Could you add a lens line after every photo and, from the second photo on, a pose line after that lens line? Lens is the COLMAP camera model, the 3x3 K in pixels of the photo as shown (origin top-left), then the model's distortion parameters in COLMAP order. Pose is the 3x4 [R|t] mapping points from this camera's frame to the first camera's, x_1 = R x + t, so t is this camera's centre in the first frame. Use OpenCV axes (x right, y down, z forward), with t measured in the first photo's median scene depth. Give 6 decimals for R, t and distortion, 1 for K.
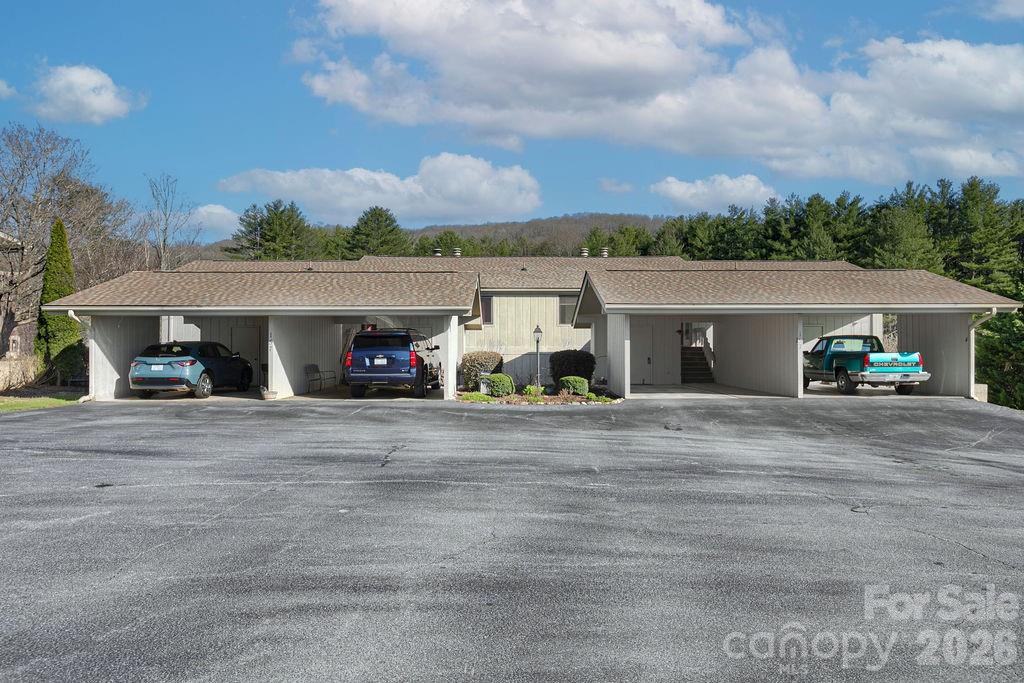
lens RADIAL K [[665.4, 0, 506.5], [0, 665.4, 345.1], [0, 0, 1]] dist [-0.000216, -0.005299]
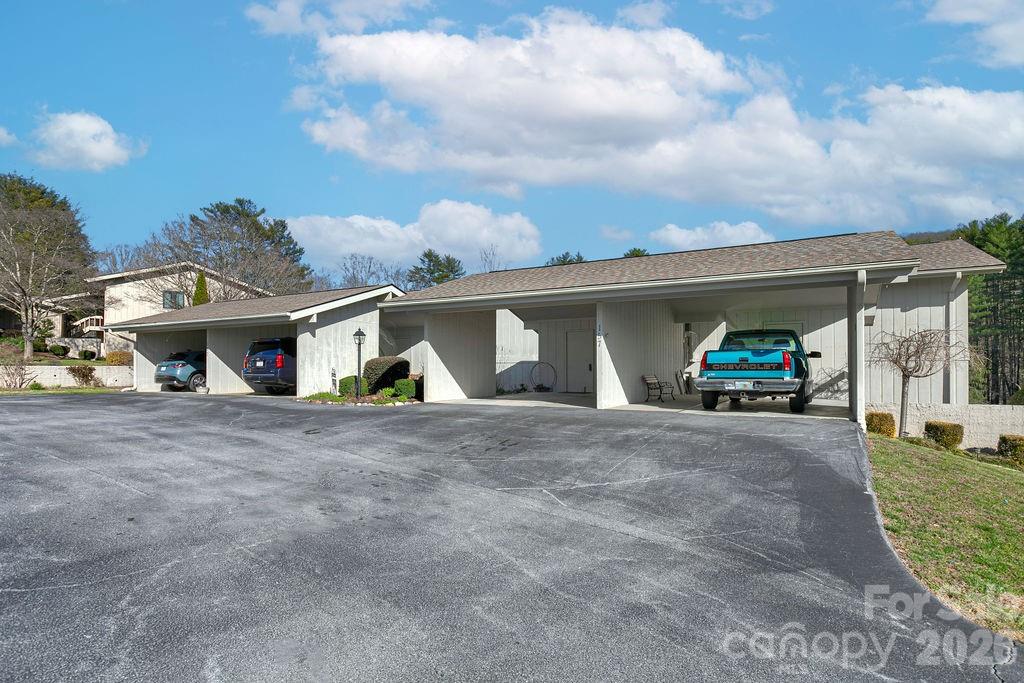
lens RADIAL K [[540.2, 0, 497.9], [0, 540.2, 364.5], [0, 0, 1]] dist [0.004602, 0.000435]
pose [[0.849929, -0.001777, -0.526895, 0.683510], [0.000563, 0.999997, -0.002465, 0.028522], [0.526898, 0.001799, 0.849927, 0.391251]]
